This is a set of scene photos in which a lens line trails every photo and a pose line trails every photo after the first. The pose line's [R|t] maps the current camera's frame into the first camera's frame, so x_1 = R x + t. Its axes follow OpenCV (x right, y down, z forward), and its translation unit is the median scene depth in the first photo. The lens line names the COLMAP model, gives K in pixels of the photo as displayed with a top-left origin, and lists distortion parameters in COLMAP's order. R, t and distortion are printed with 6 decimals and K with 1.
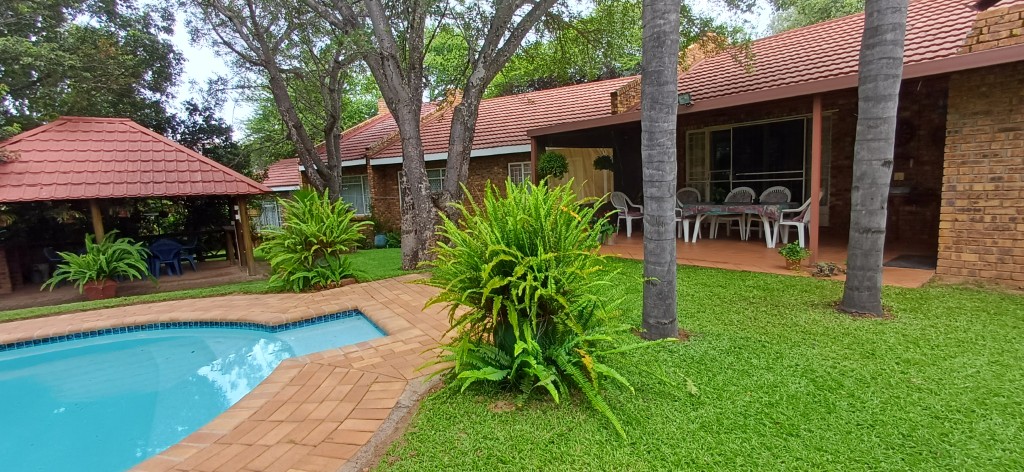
lens RADIAL K [[473.5, 0, 528.2], [0, 473.5, 245.5], [0, 0, 1]] dist [0.004914, -0.004082]
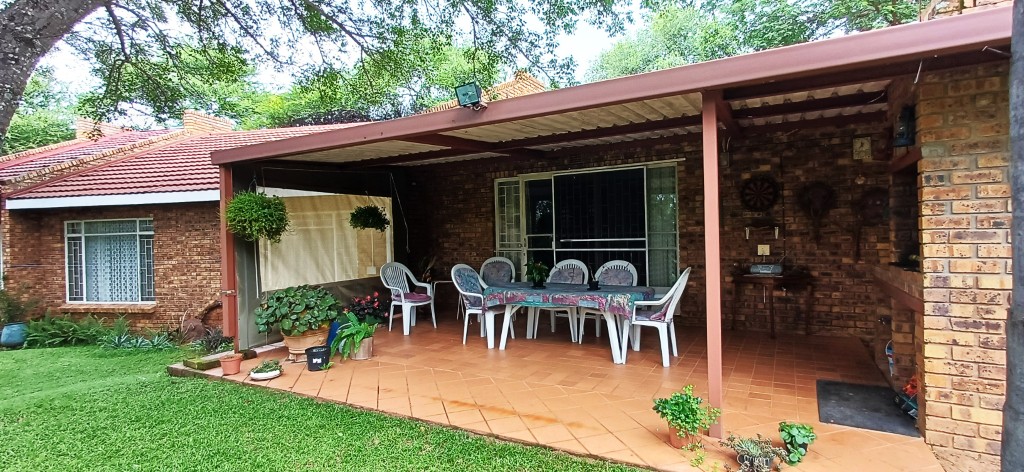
lens RADIAL K [[473.5, 0, 520.0], [0, 473.5, 237.5], [0, 0, 1]] dist [0.004914, -0.004082]
pose [[0.944149, 0.026315, 0.328465, 0.170004], [0.020350, 0.990247, -0.137829, -0.067021], [-0.328888, 0.136816, 0.934406, 0.408930]]
